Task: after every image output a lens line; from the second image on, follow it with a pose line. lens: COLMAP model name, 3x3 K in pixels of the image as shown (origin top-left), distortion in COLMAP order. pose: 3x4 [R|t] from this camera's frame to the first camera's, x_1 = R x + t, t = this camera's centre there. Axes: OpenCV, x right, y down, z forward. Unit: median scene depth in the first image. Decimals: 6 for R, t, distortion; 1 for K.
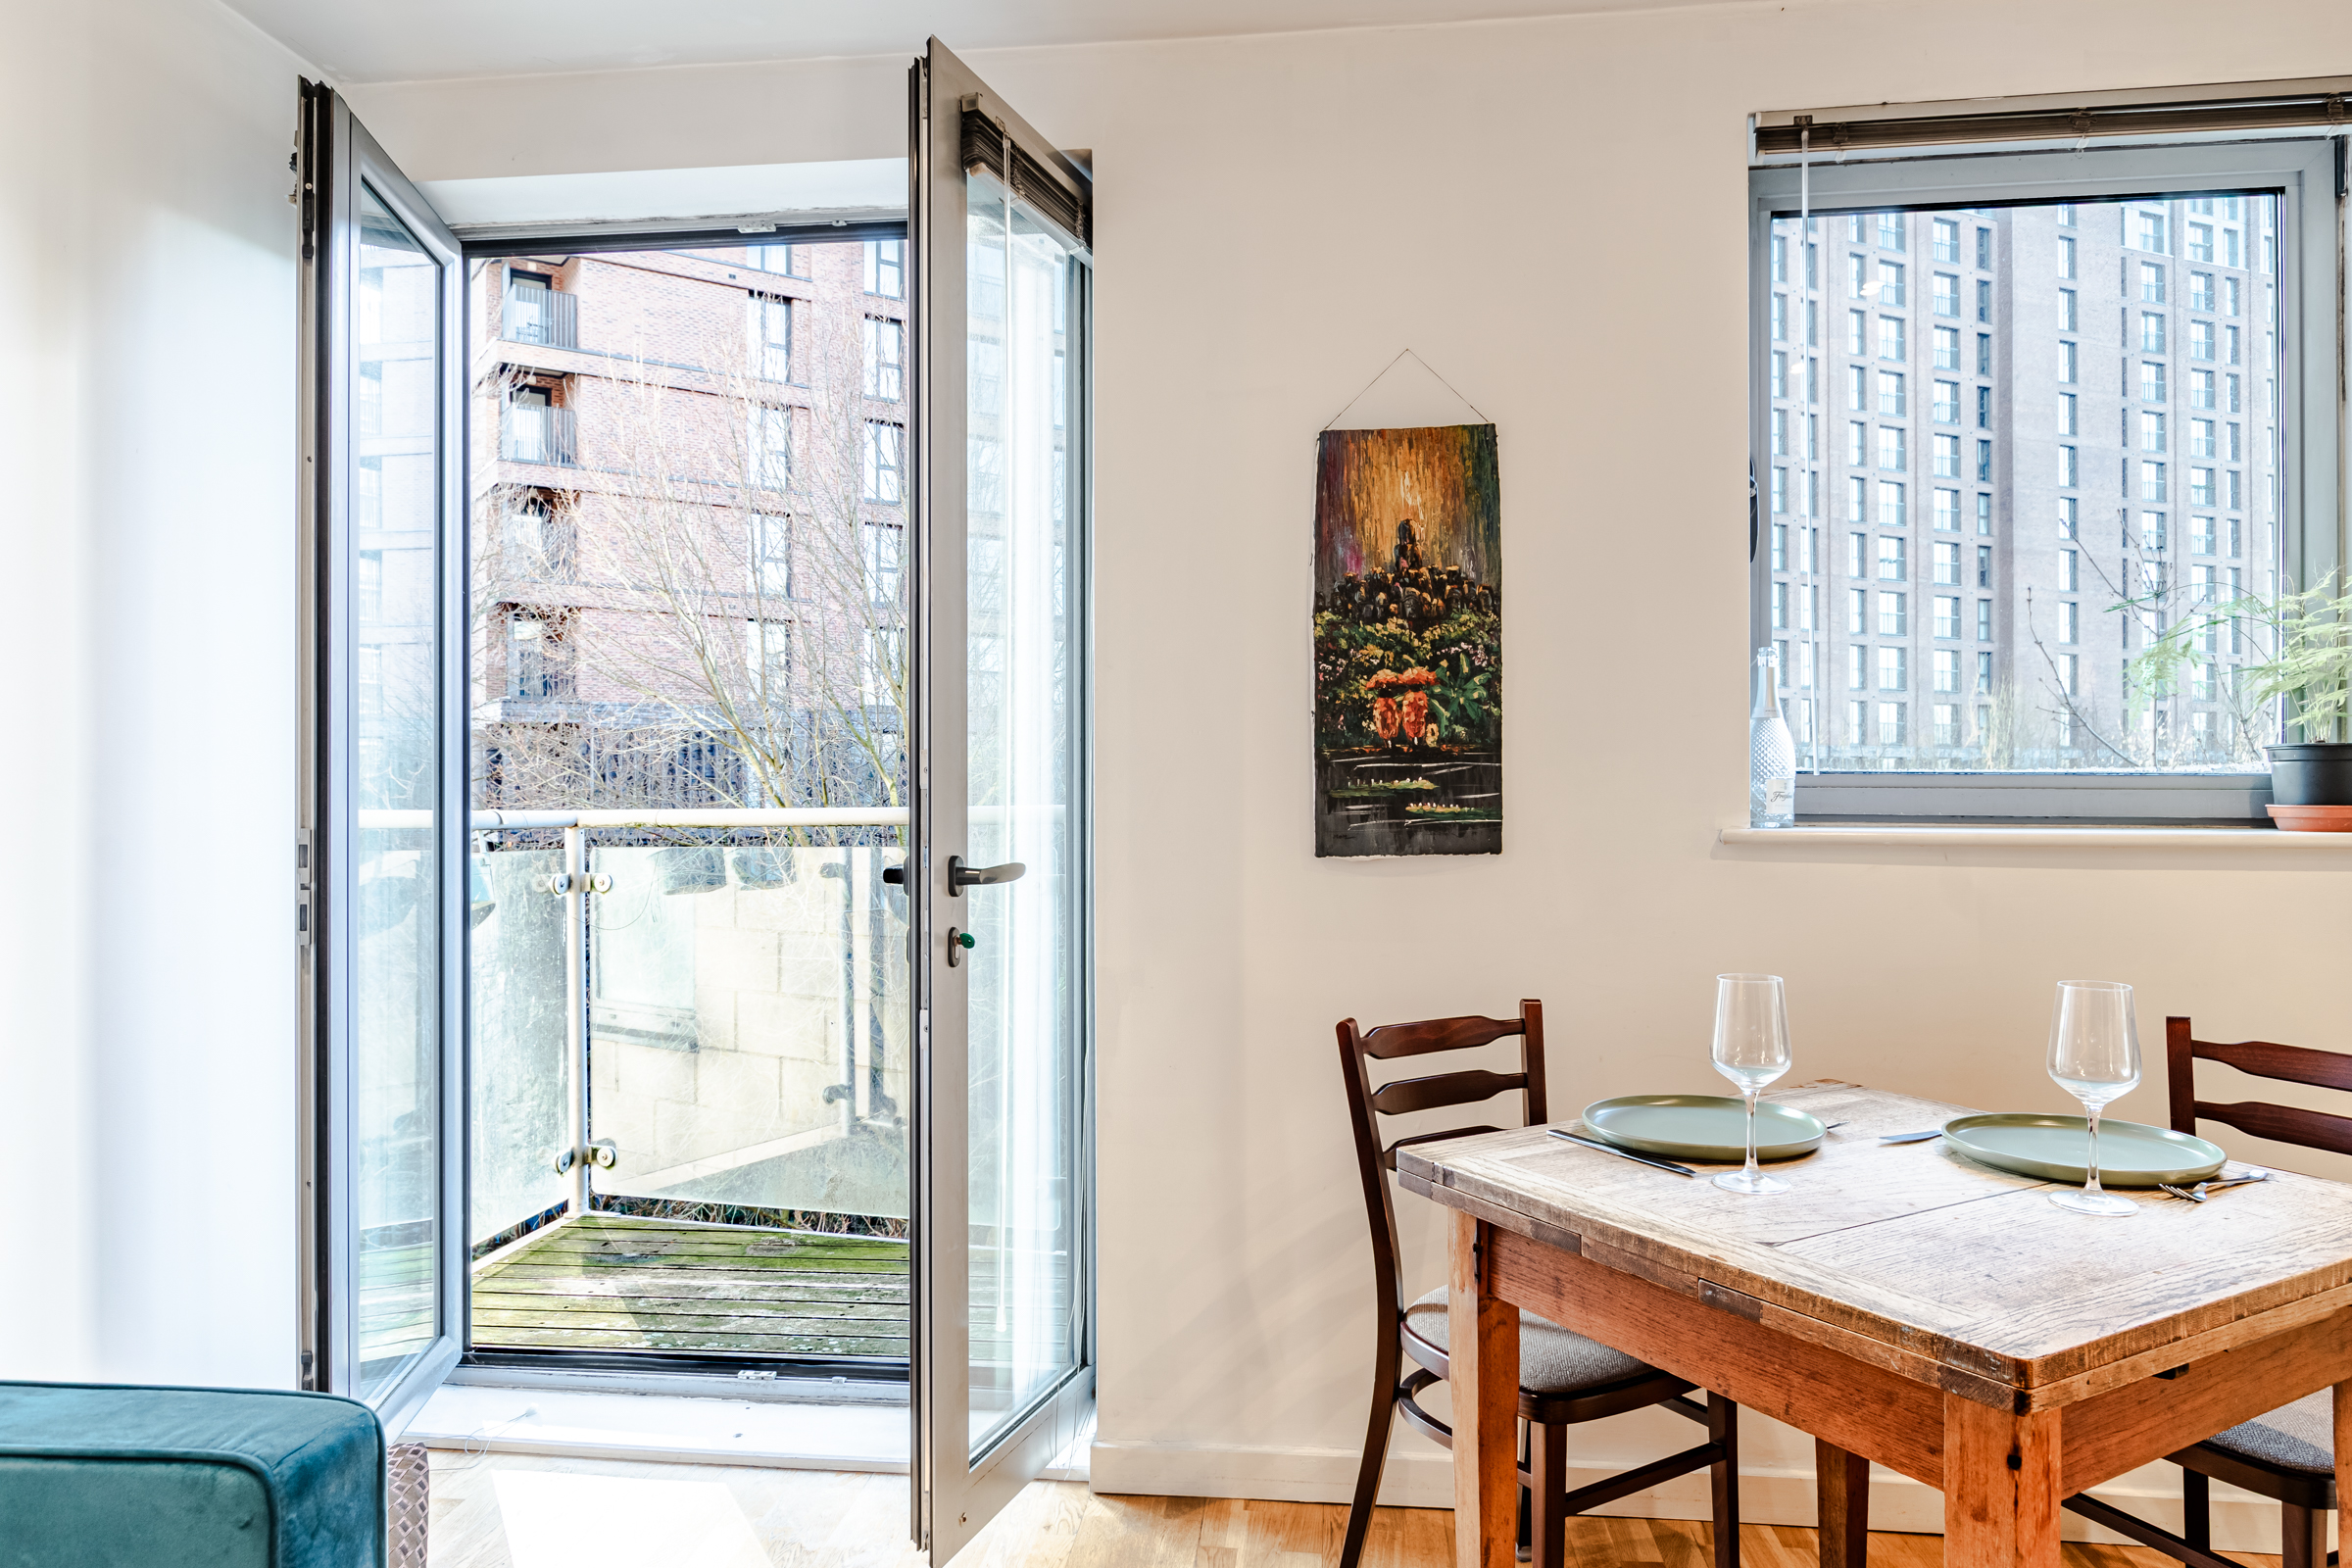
lens RADIAL K [[1519.2, 0, 1186.2], [0, 1519.2, 787.1], [0, 0, 1]] dist [-0.006841, -0.005172]
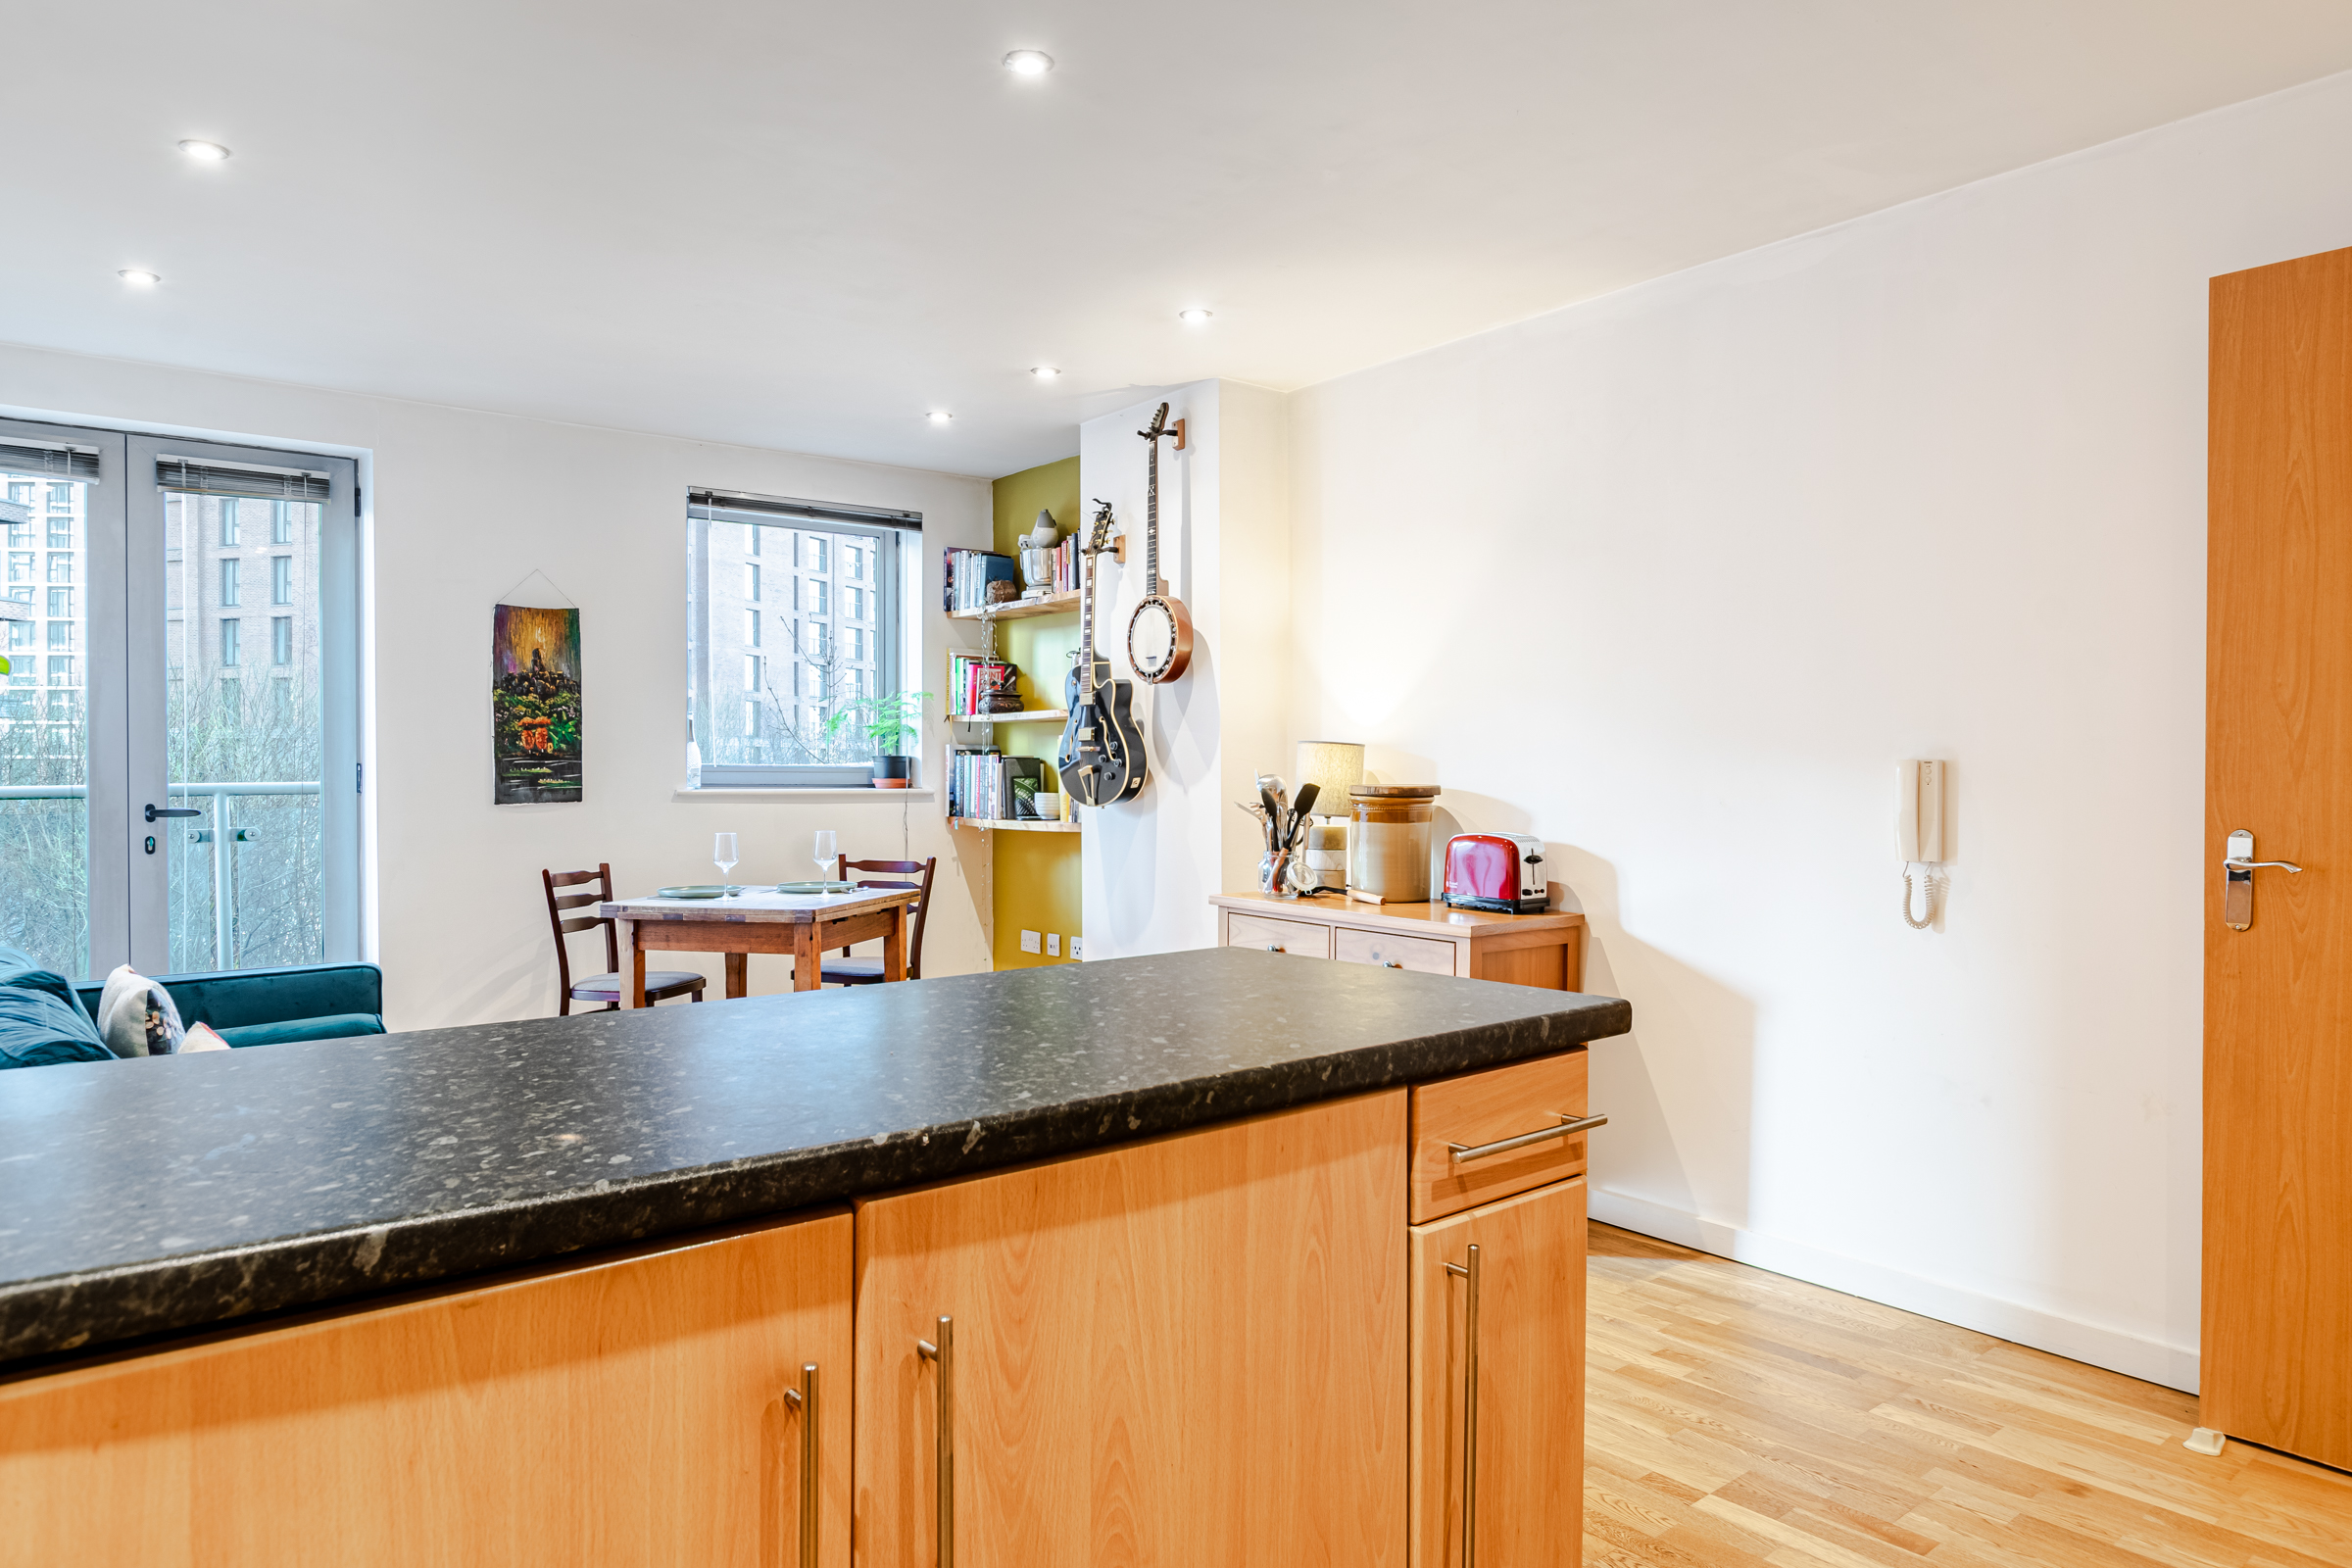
lens RADIAL K [[1519.2, 0, 1186.2], [0, 1519.2, 787.1], [0, 0, 1]] dist [-0.006841, -0.005172]
pose [[0.691122, -0.006613, 0.722708, -0.785528], [-0.010307, 0.999766, 0.019005, -0.028851], [-0.722665, -0.020583, 0.690892, -1.176991]]
